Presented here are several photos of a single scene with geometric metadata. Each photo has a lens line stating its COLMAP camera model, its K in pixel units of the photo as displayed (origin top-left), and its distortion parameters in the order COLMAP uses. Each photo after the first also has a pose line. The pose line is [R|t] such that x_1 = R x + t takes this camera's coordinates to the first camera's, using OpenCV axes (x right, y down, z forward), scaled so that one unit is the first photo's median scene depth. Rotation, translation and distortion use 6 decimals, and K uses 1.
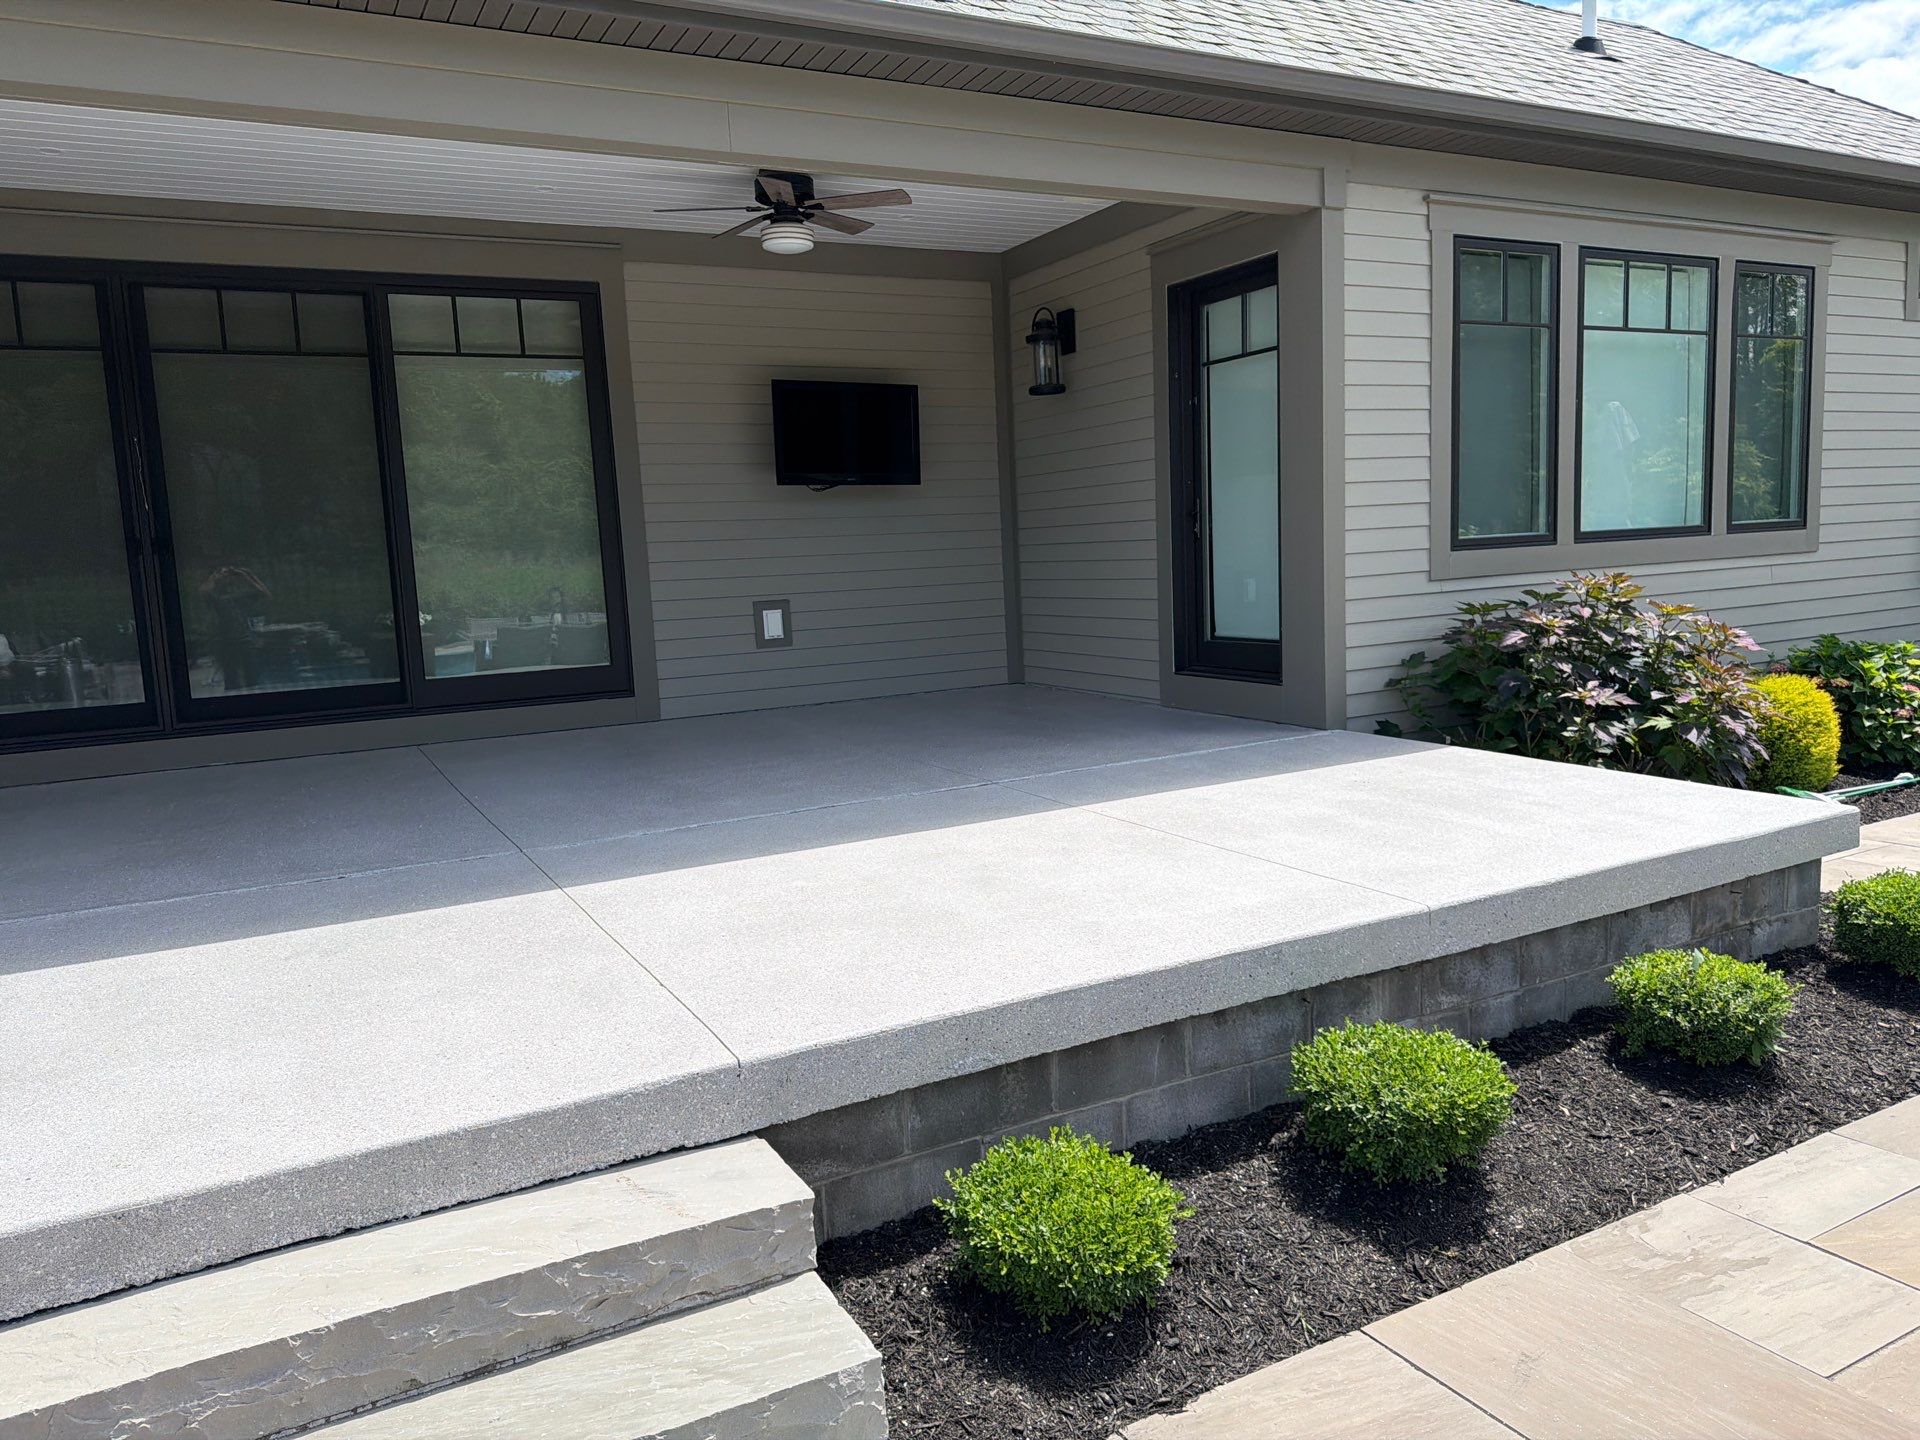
lens RADIAL K [[1366.4, 0, 960.0], [0, 1366.4, 720.0], [0, 0, 1]] dist [0.104947, -0.222912]
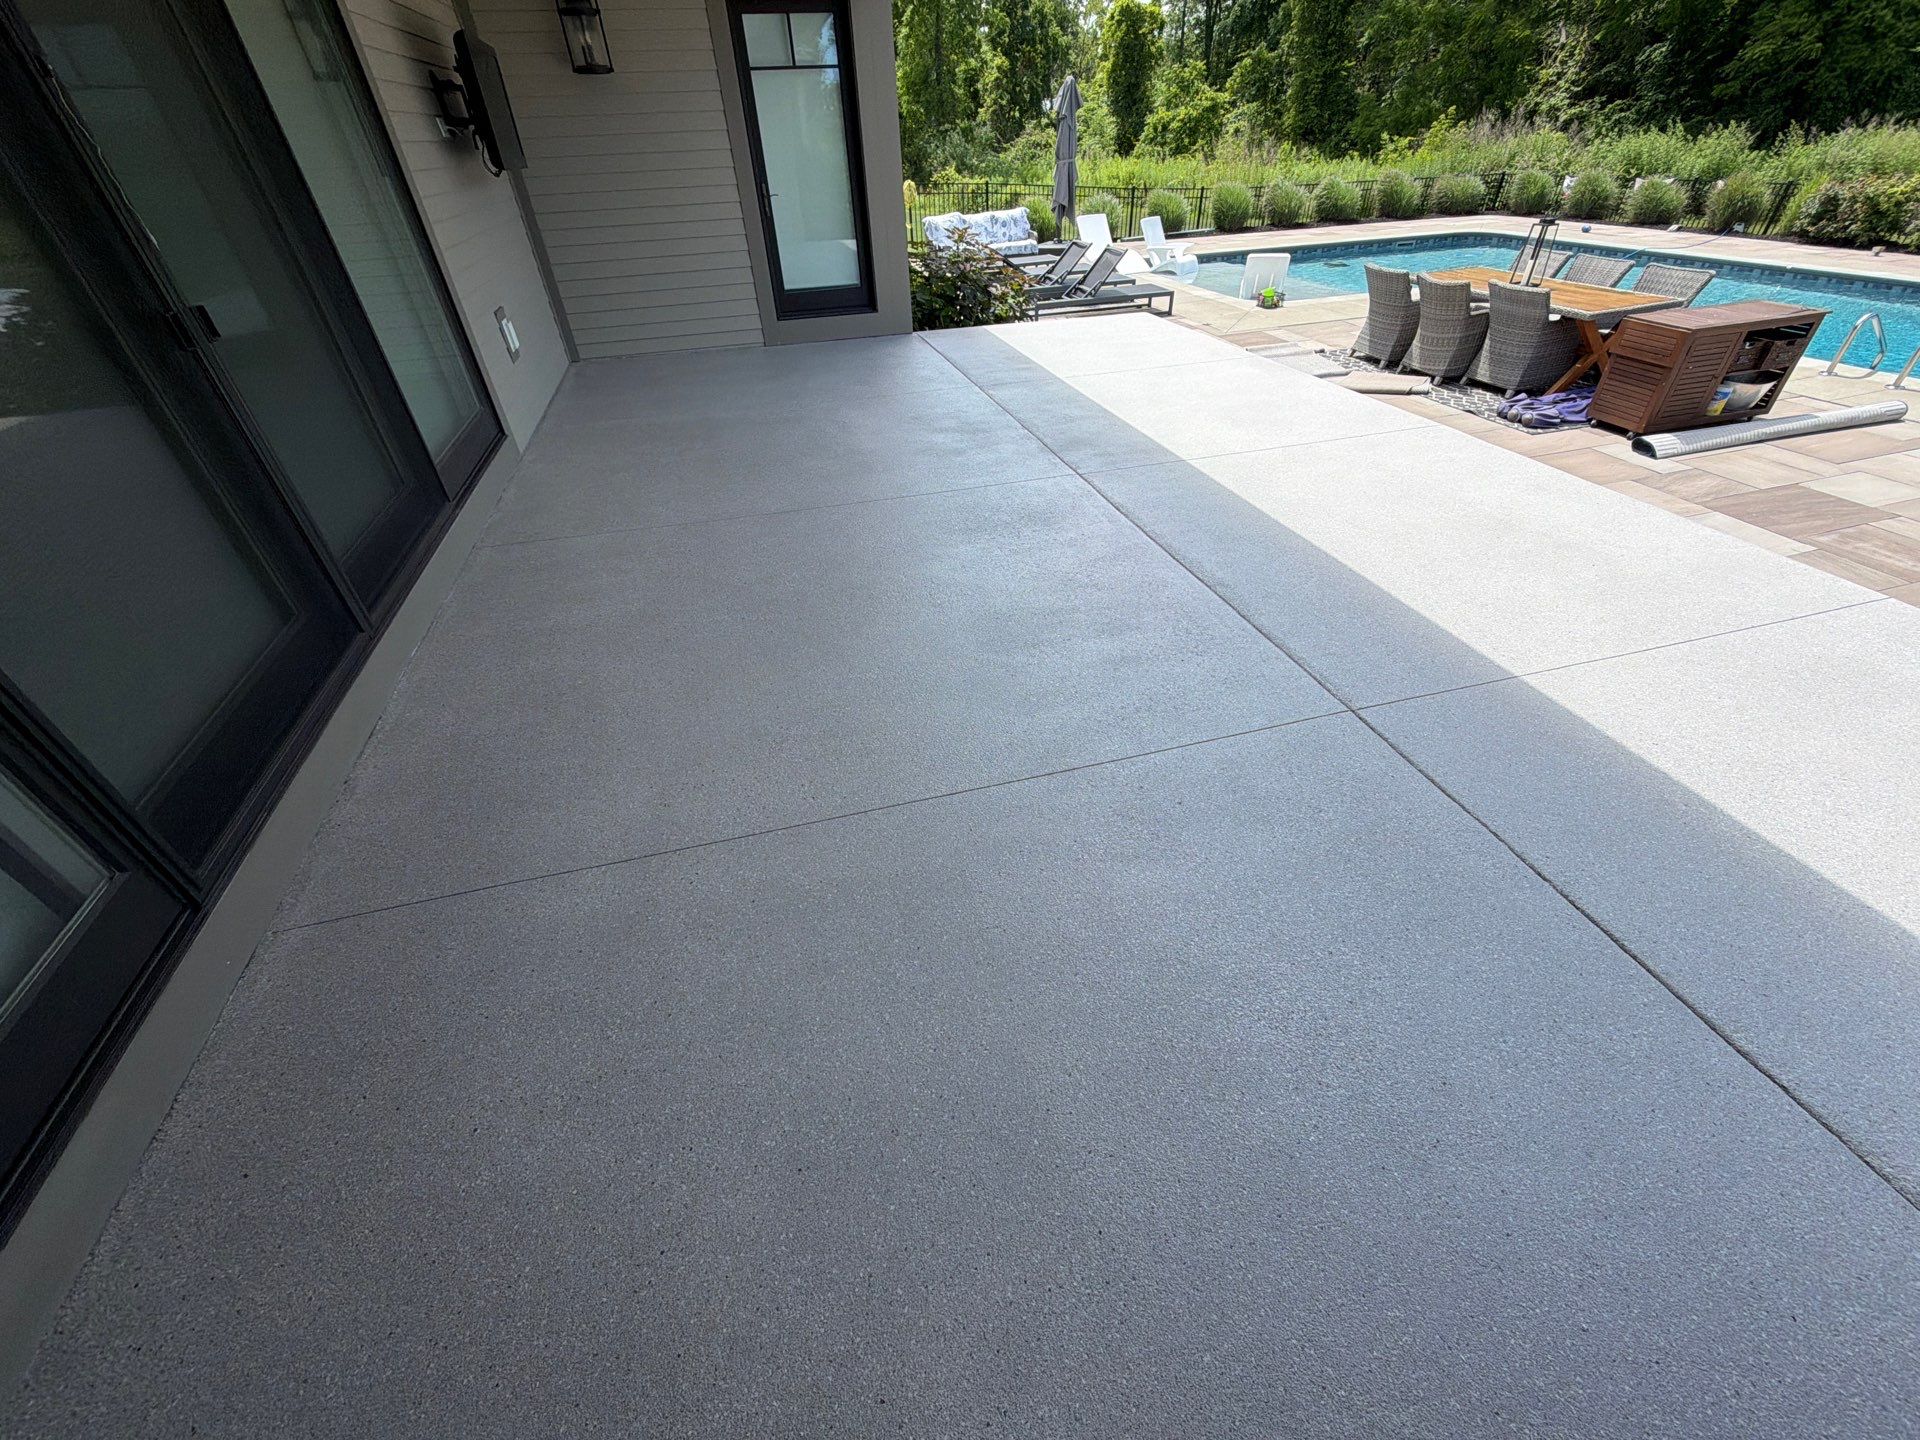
lens RADIAL K [[764.8, 0, 960.0], [0, 764.8, 720.0], [0, 0, 1]] dist [0.001078, 0.000021]
pose [[0.236875, -0.566694, 0.789144, -0.611505], [0.147602, 0.823823, 0.547293, -0.088125], [-0.960263, -0.013161, 0.278788, 0.468440]]
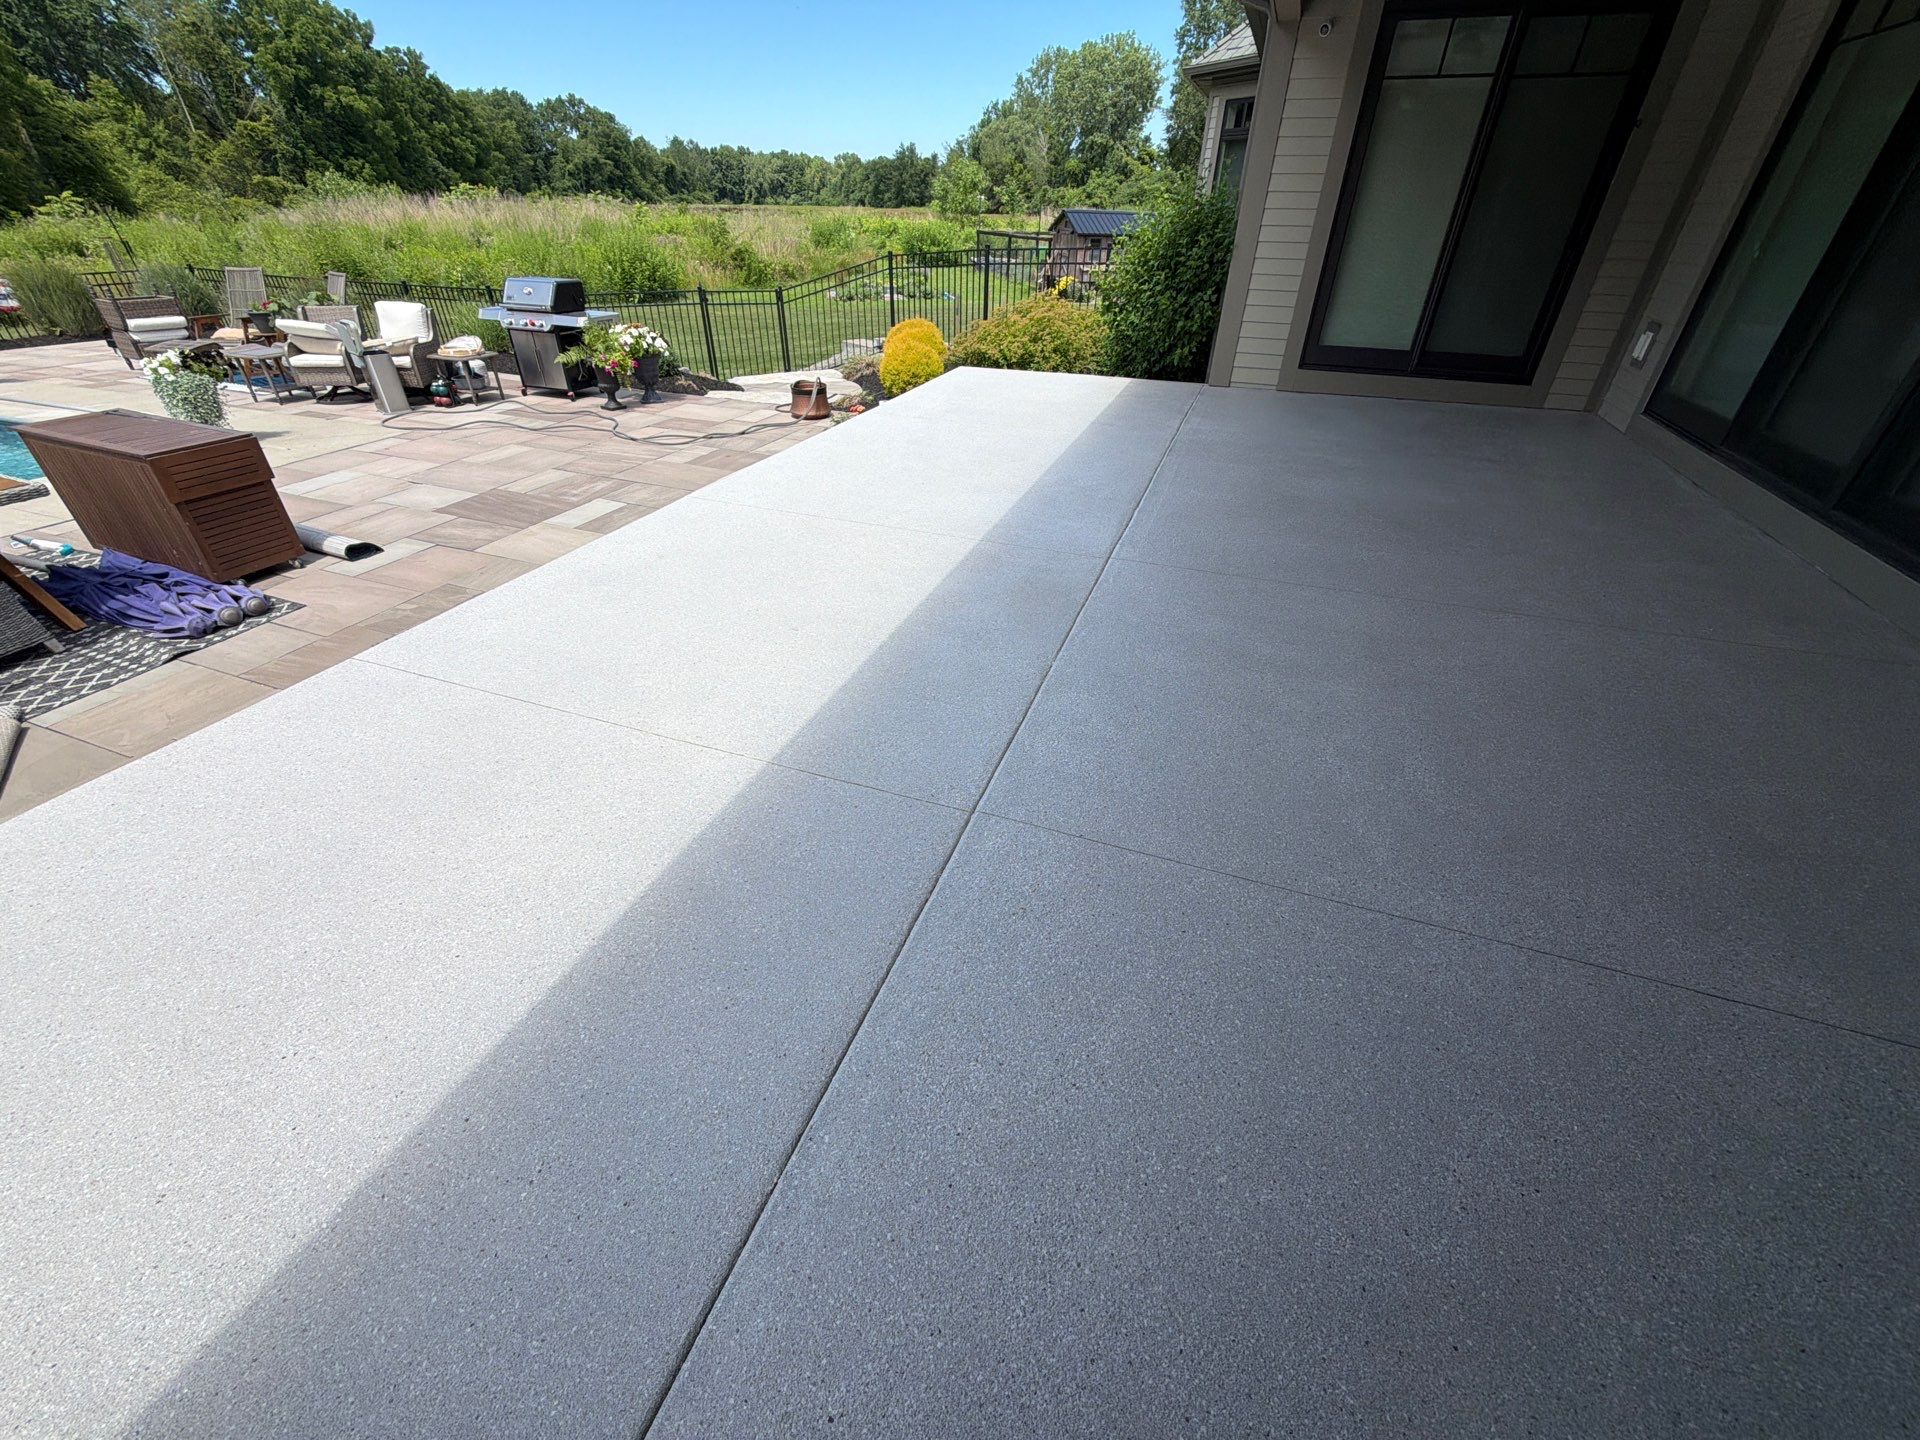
lens RADIAL K [[764.5, 0, 960.0], [0, 764.5, 720.0], [0, 0, 1]] dist [0.000174, -0.000151]
pose [[-0.757598, 0.394500, -0.520015, 0.127128], [-0.063969, 0.747978, 0.660634, -0.138875], [0.649580, 0.533759, -0.541431, 0.730574]]
